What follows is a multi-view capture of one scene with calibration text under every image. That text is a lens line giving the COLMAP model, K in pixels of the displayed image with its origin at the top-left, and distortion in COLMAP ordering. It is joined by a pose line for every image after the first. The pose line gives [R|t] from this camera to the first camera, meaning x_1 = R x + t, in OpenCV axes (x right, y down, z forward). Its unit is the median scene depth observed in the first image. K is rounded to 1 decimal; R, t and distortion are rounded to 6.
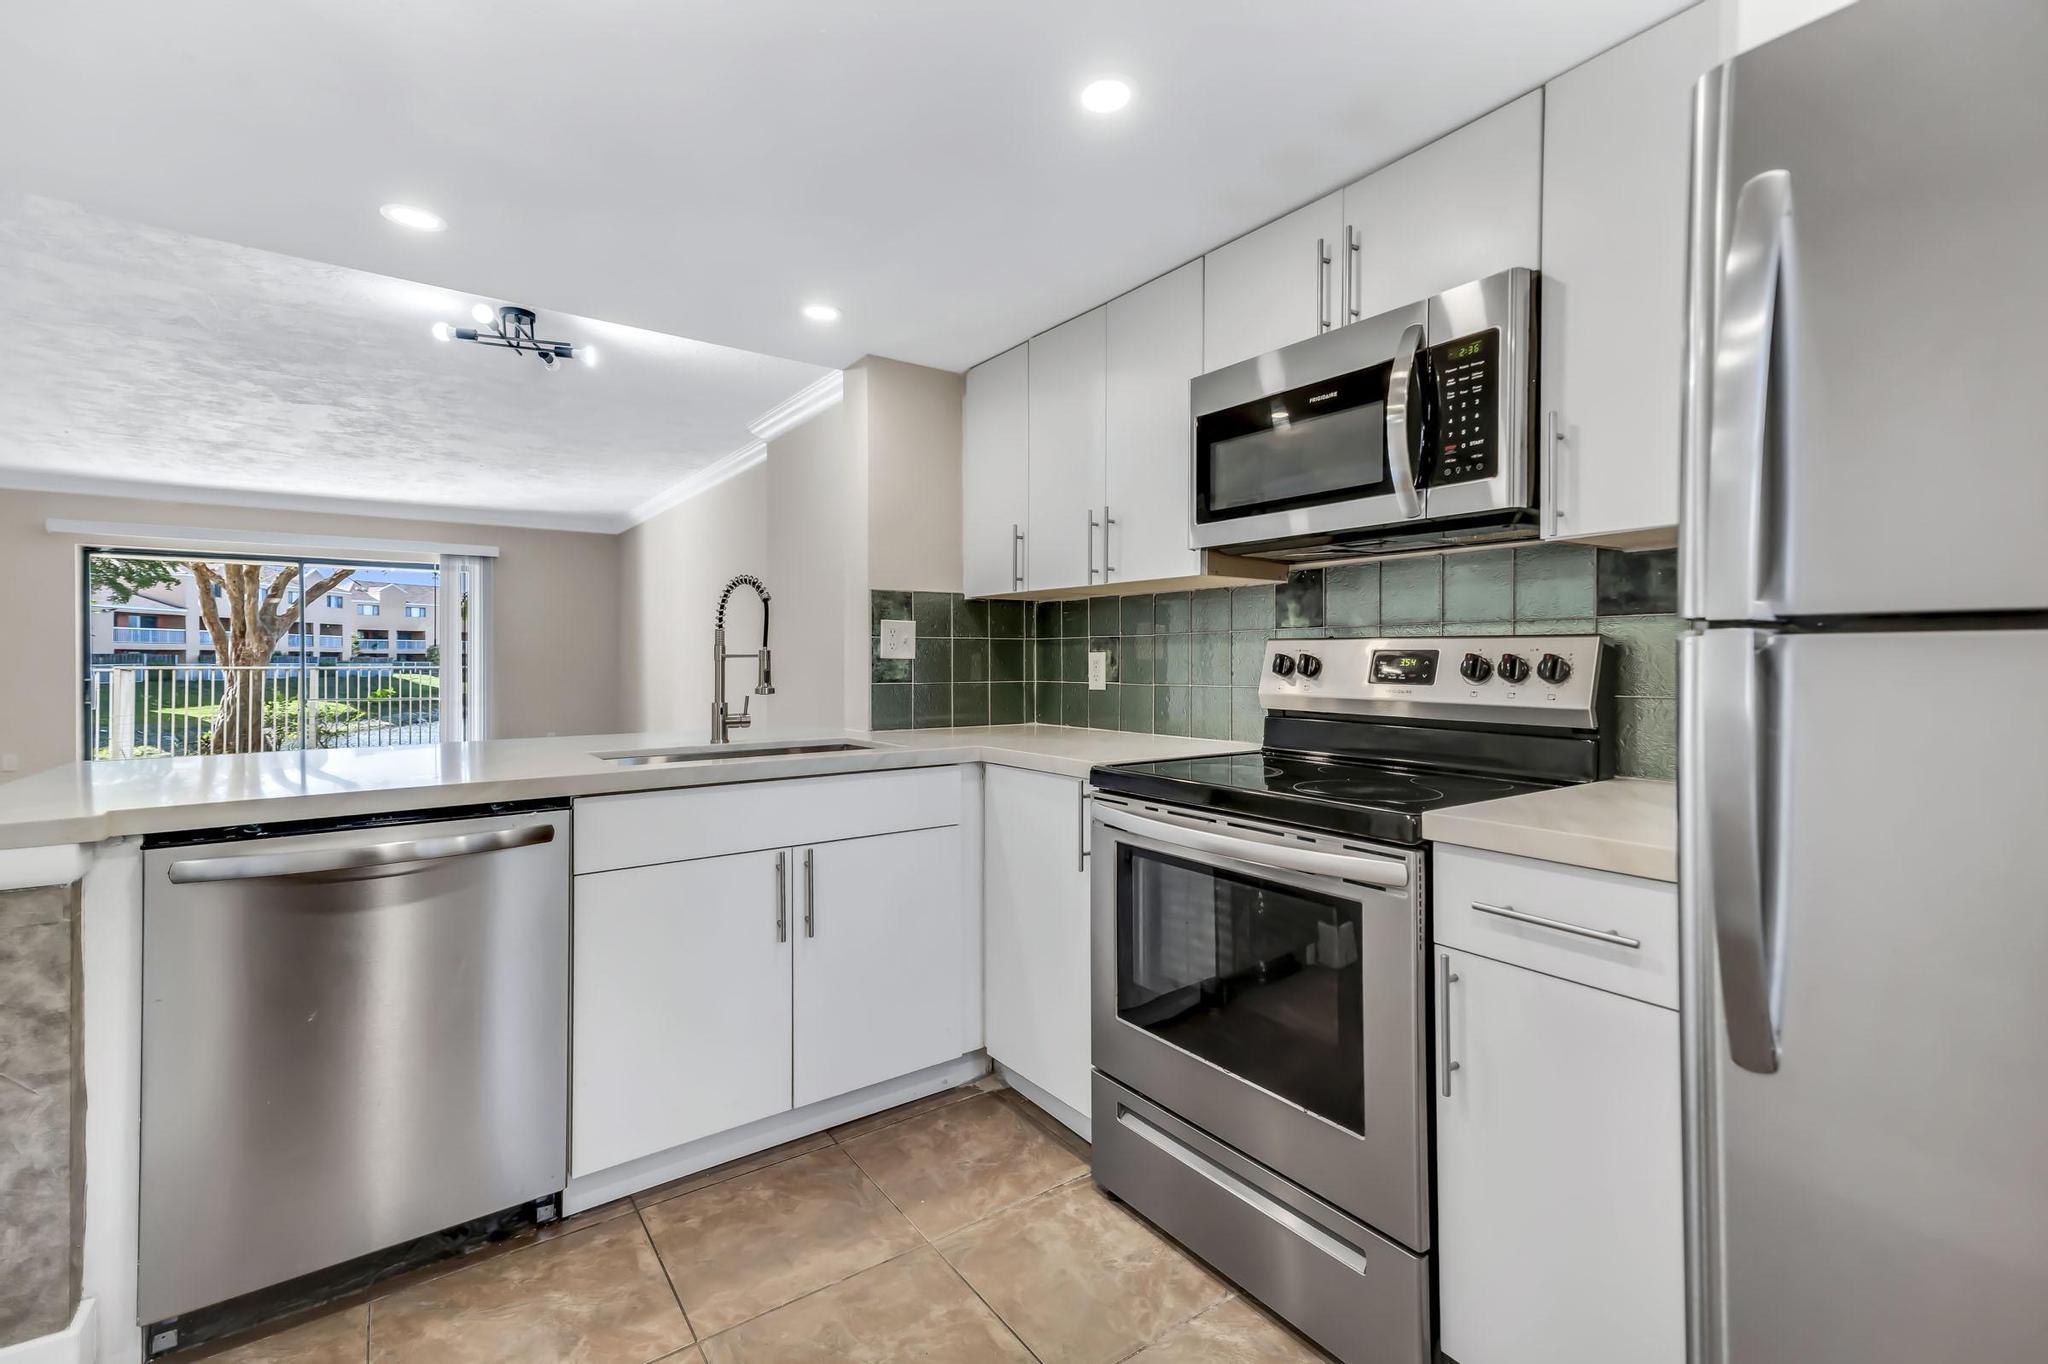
lens RADIAL K [[922.3, 0, 959.9], [0, 922.3, 672.8], [0, 0, 1]] dist [0.032545, -0.000048]
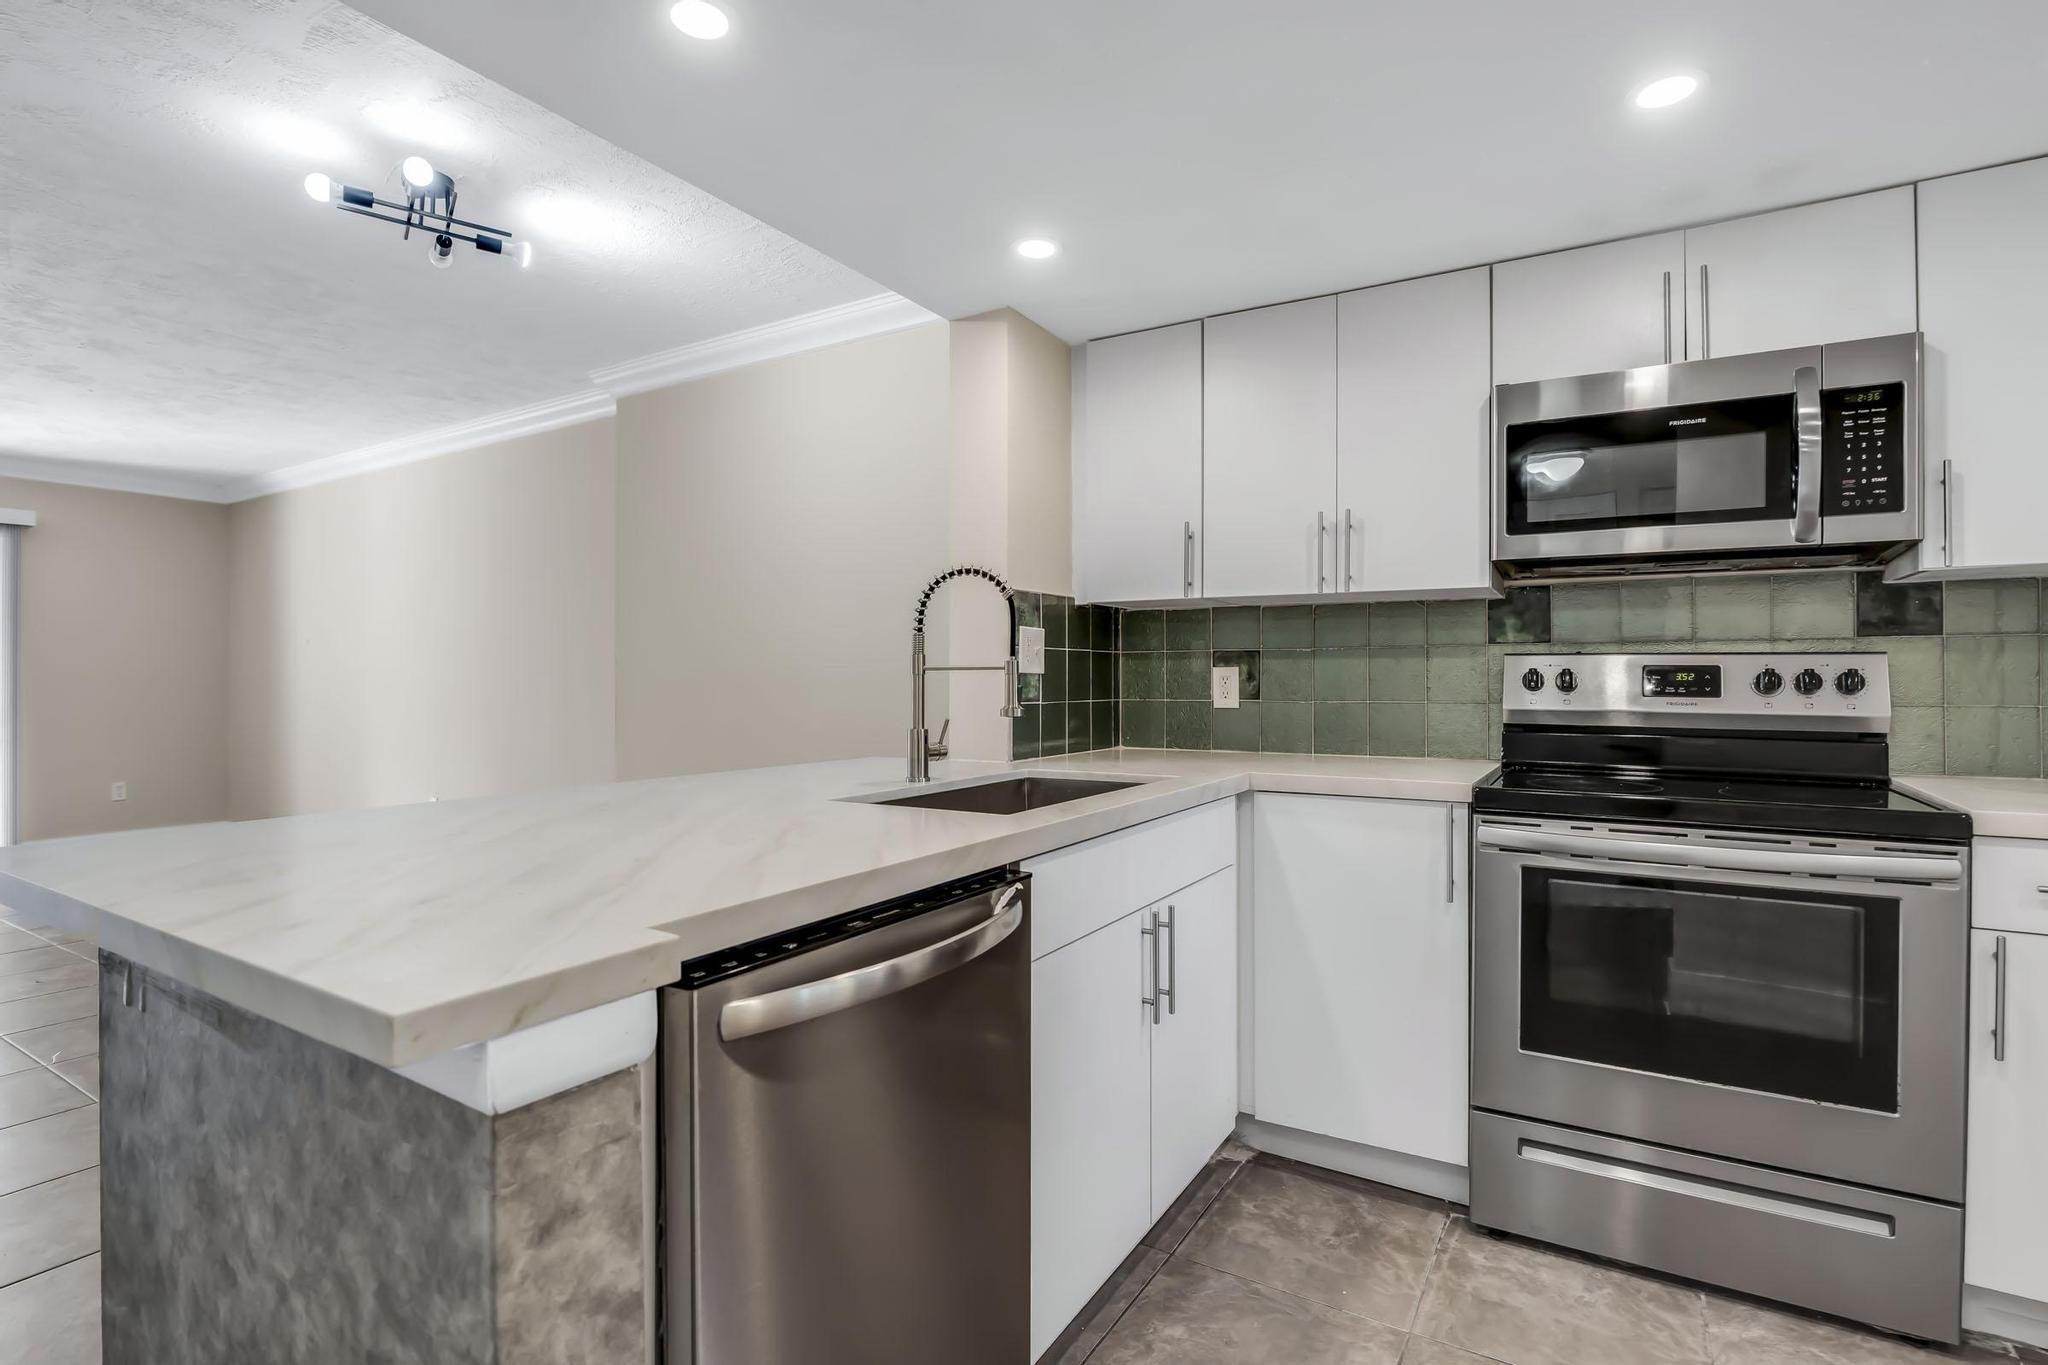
lens RADIAL K [[1007.6, 0, 951.9], [0, 1007.6, 686.6], [0, 0, 1]] dist [-0.017265, 0.002136]
pose [[0.914245, -0.001337, 0.405159, -0.773421], [0.004343, 0.999969, -0.006502, 0.004018], [-0.405137, 0.007704, 0.914223, 0.294918]]
